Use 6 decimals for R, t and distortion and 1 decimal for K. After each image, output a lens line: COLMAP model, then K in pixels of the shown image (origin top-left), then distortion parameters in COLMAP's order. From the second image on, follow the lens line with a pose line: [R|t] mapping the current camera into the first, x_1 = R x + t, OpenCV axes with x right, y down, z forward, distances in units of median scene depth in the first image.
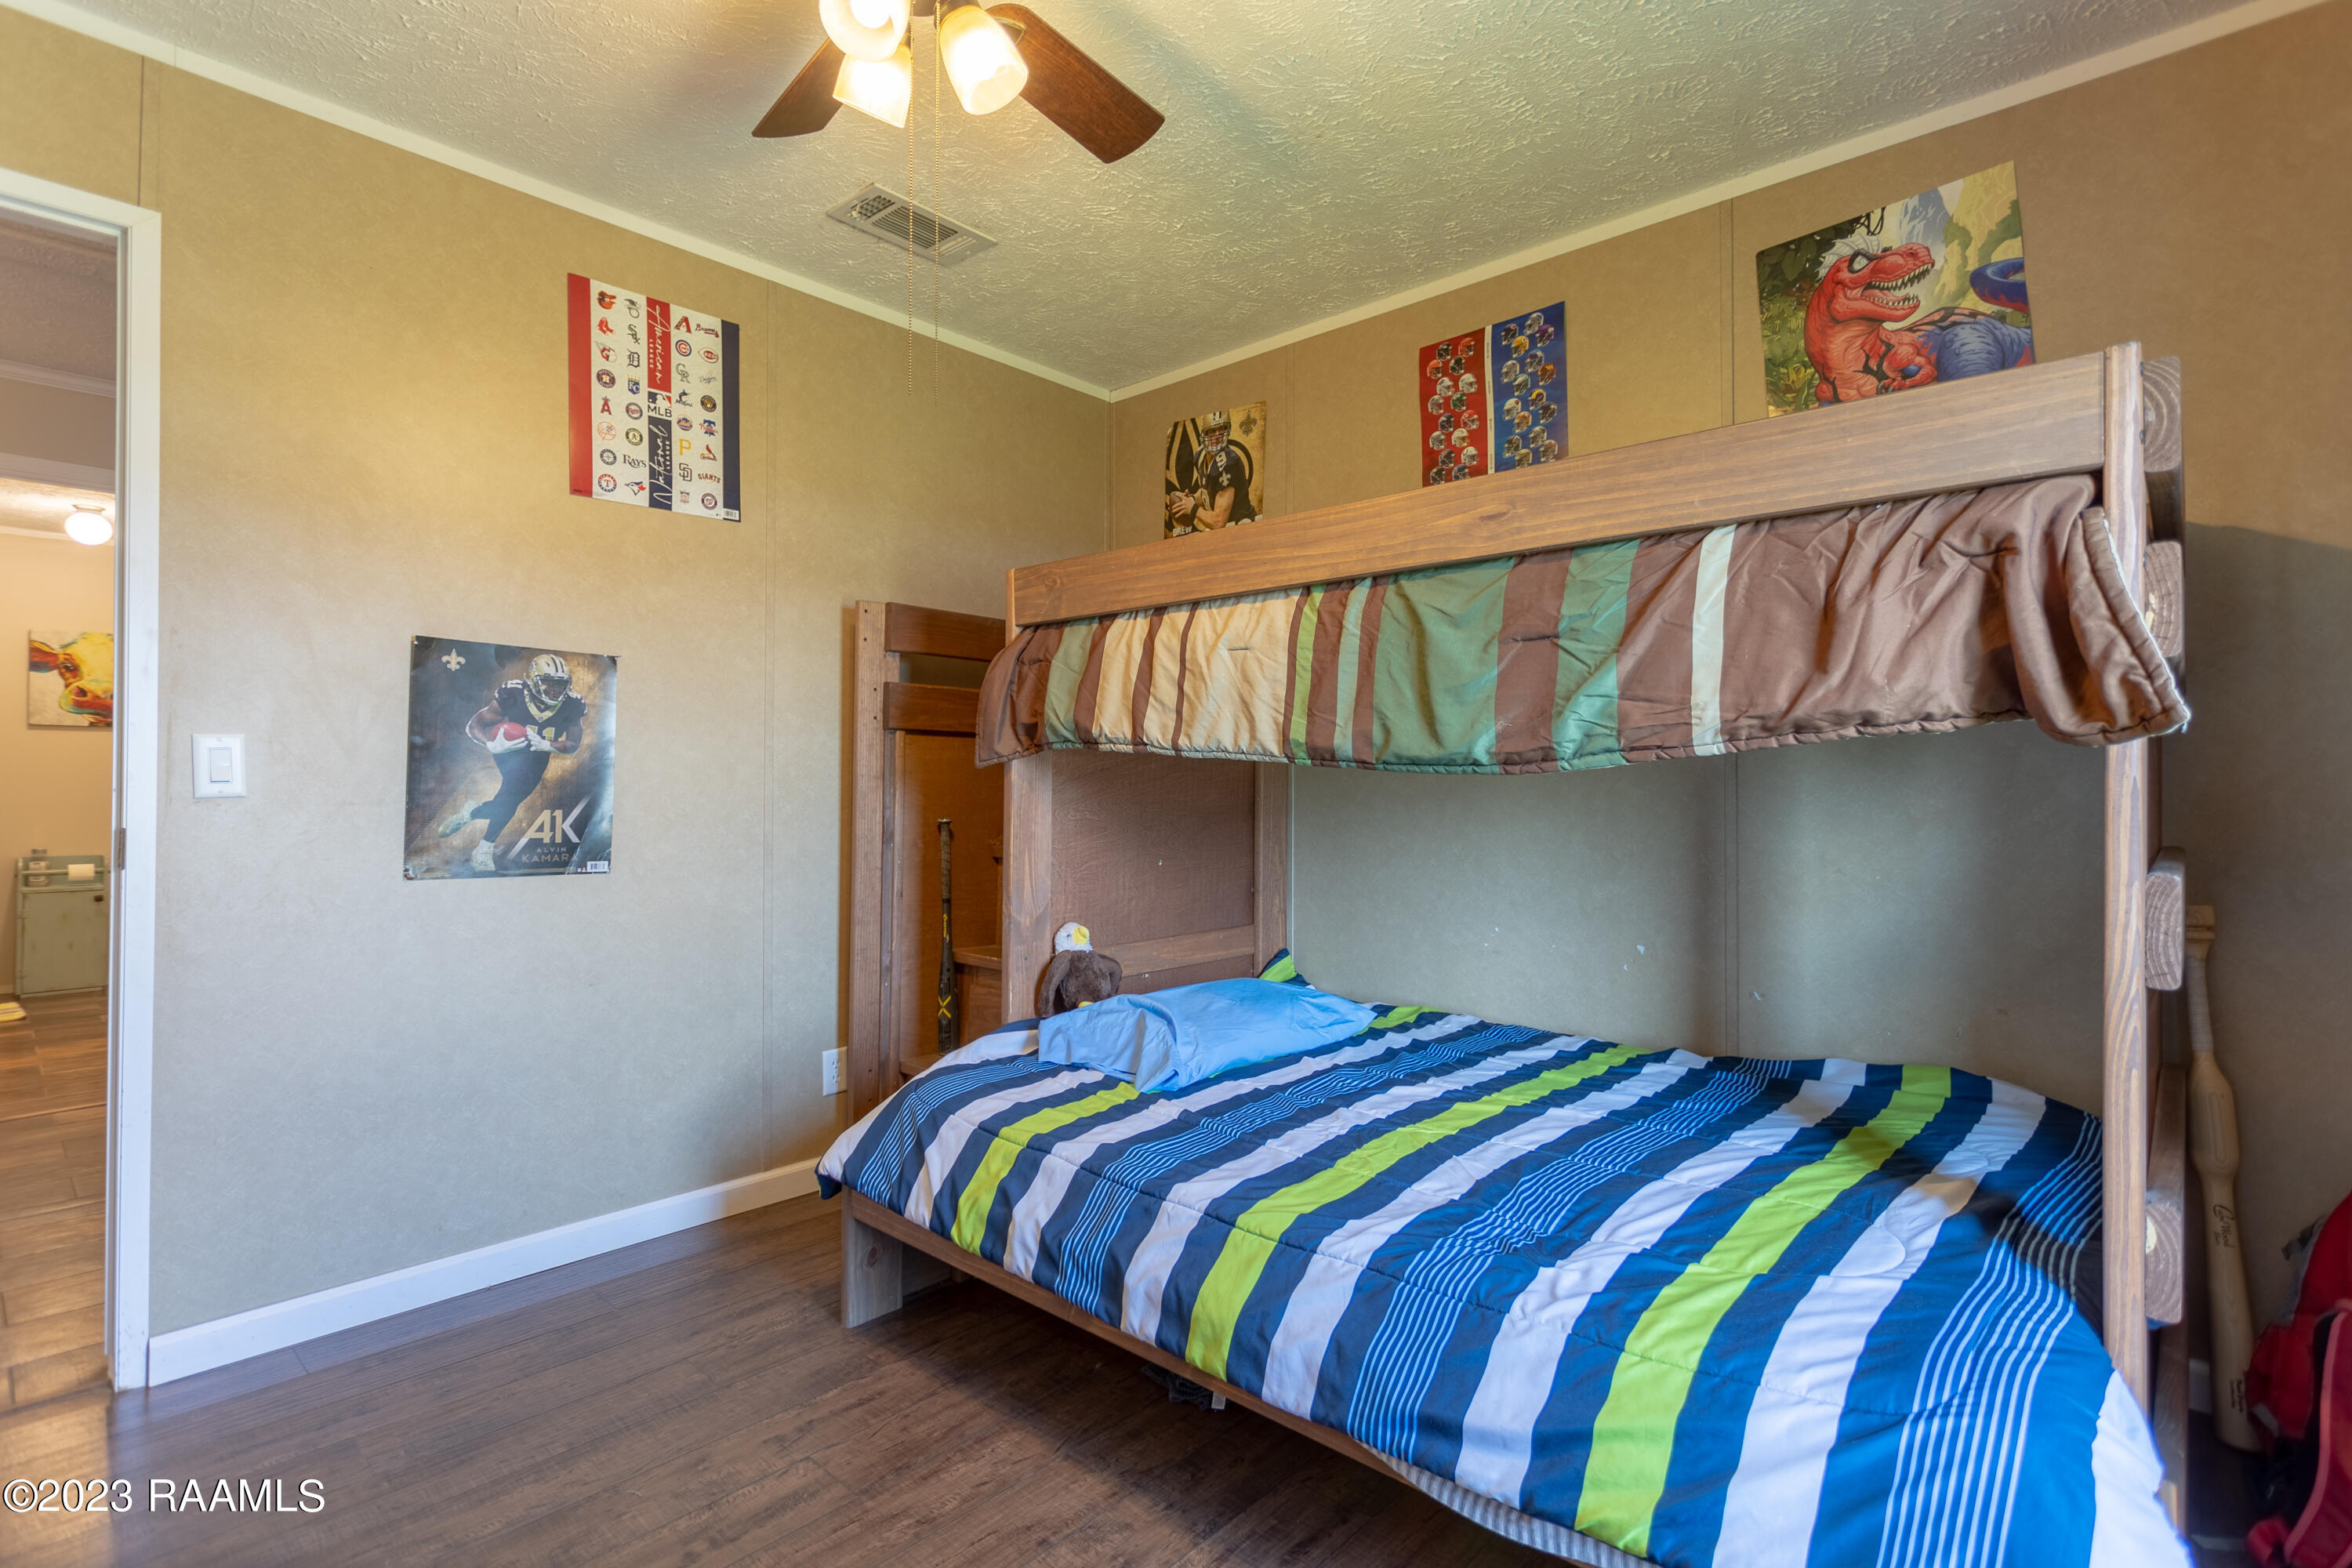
lens RADIAL K [[1116.2, 0, 1180.8], [0, 1116.2, 772.4], [0, 0, 1]] dist [0.004928, -0.000681]
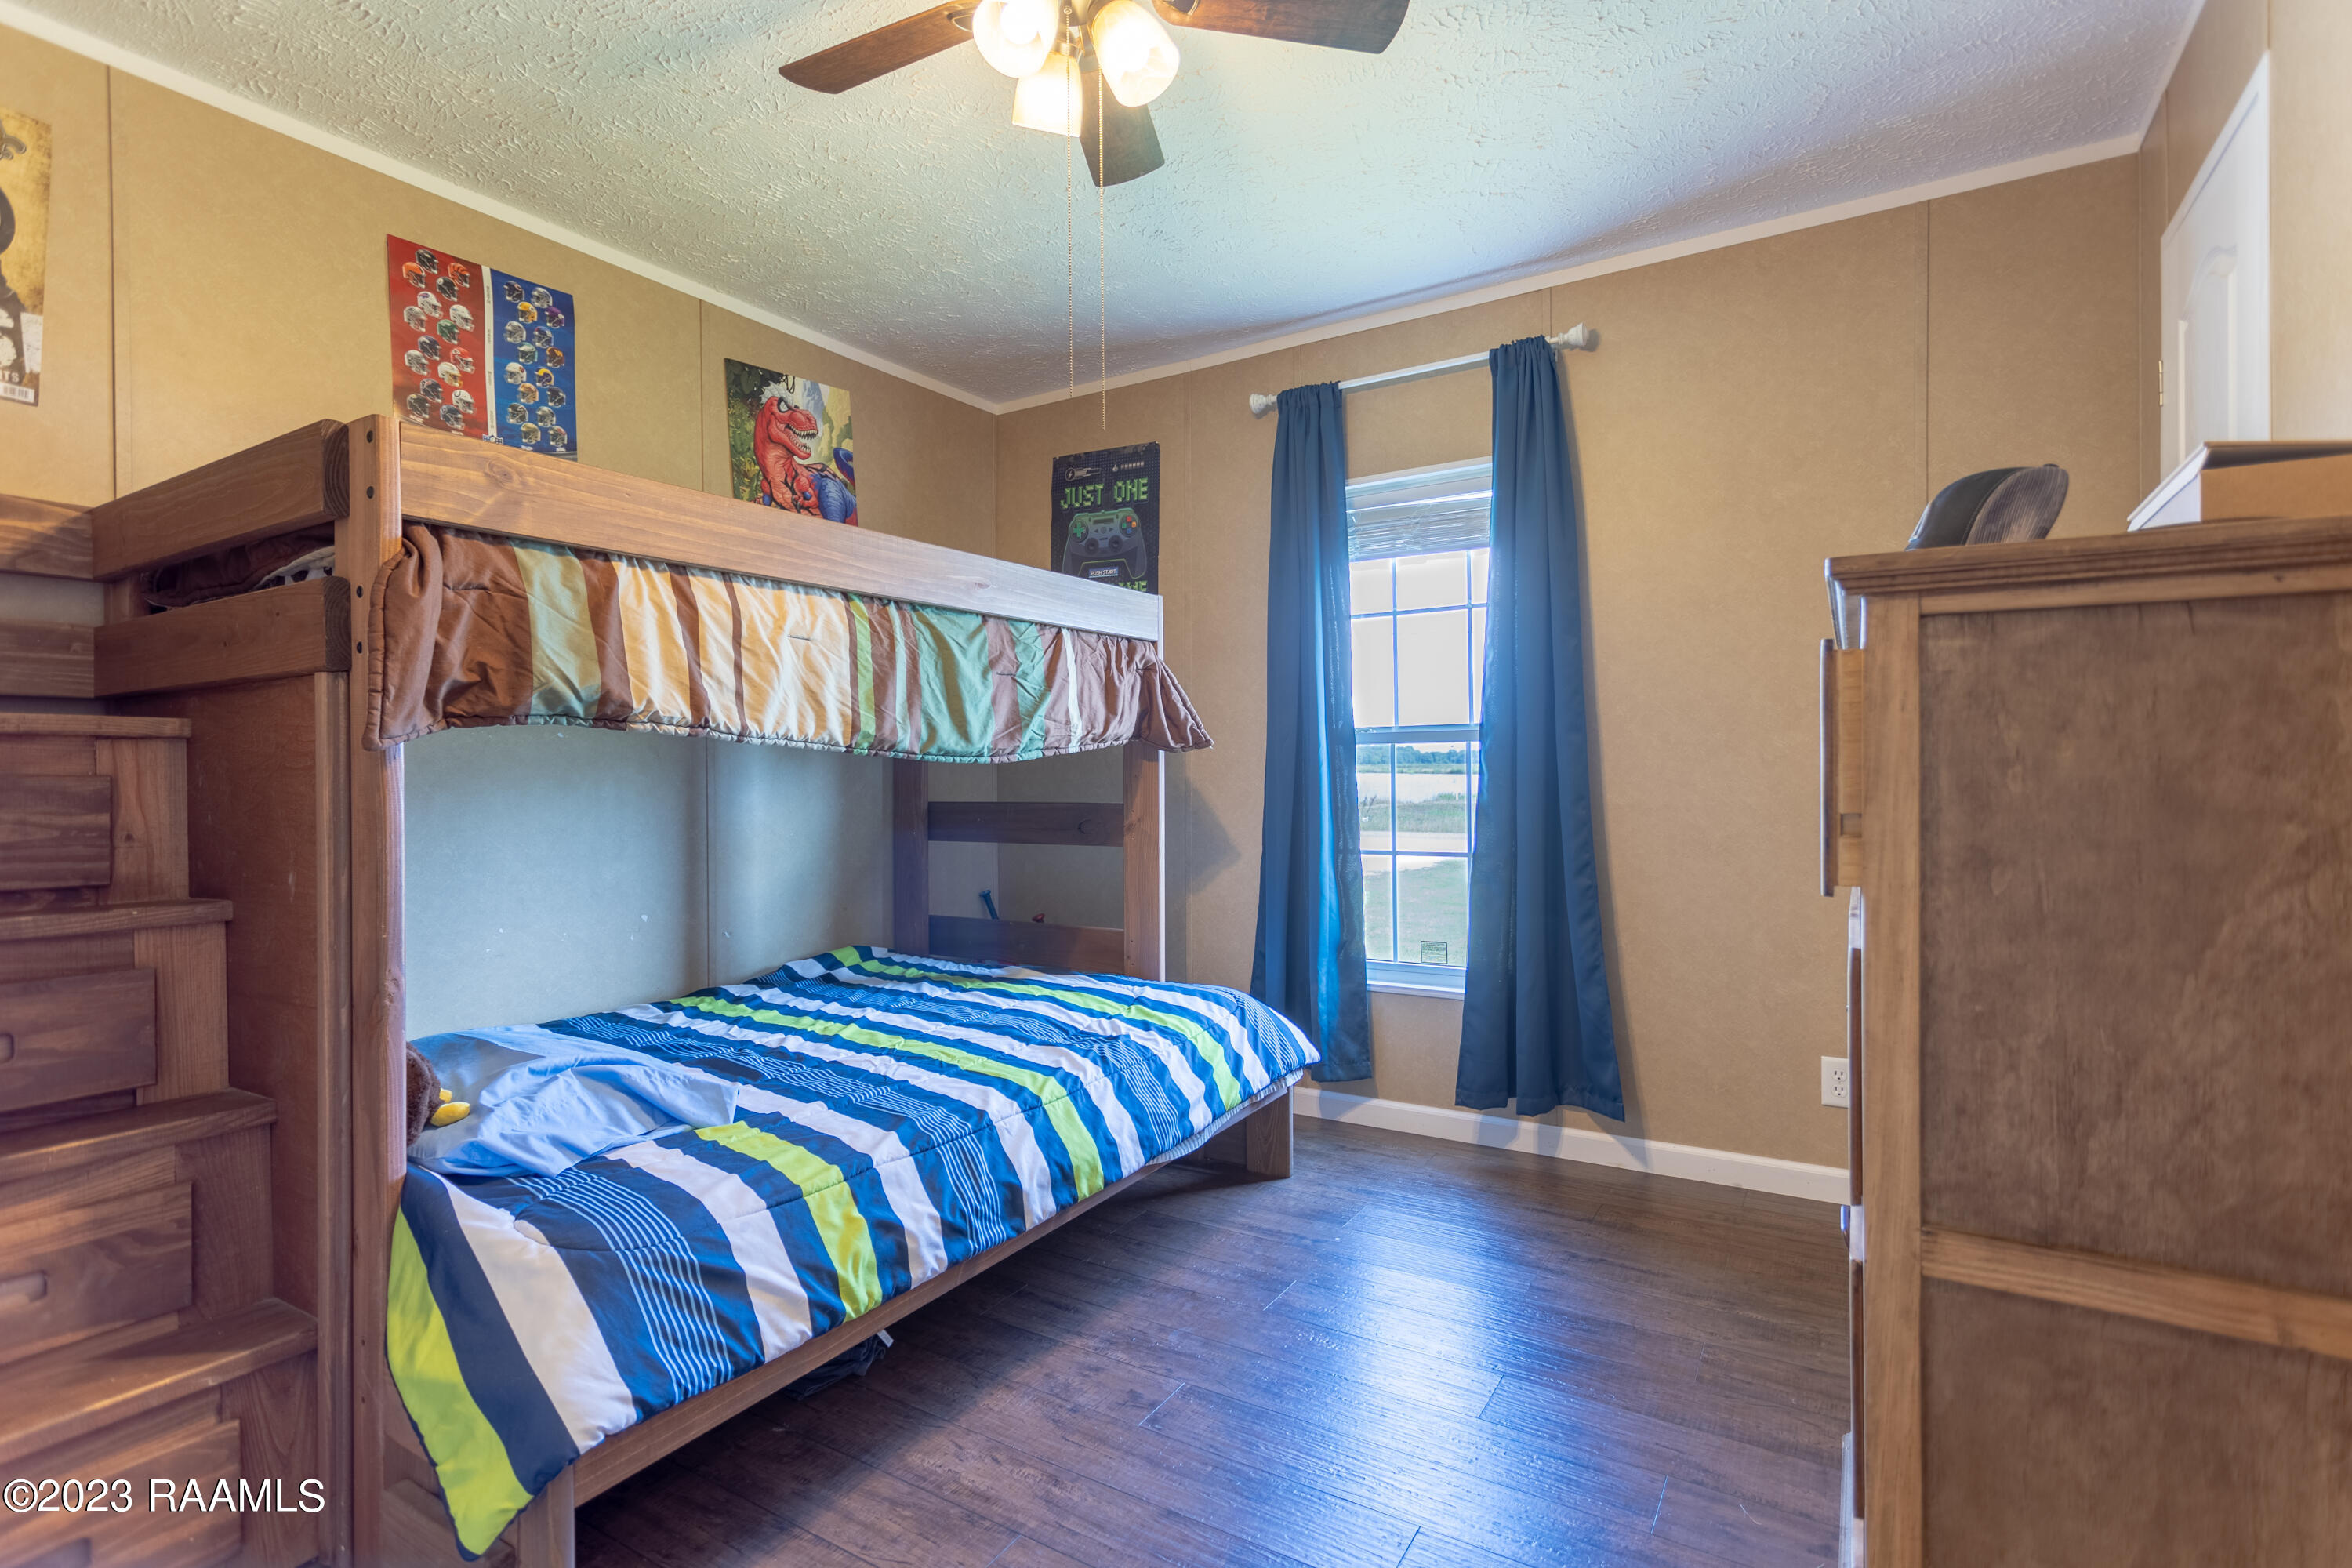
lens RADIAL K [[1116.2, 0, 1180.9], [0, 1116.2, 775.5], [0, 0, 1]] dist [0.004928, -0.000681]
pose [[-0.185633, -0.009090, 0.982577, -0.935941], [-0.002734, 0.999958, 0.008734, 0.003270], [-0.982615, -0.001065, -0.185650, 0.796408]]
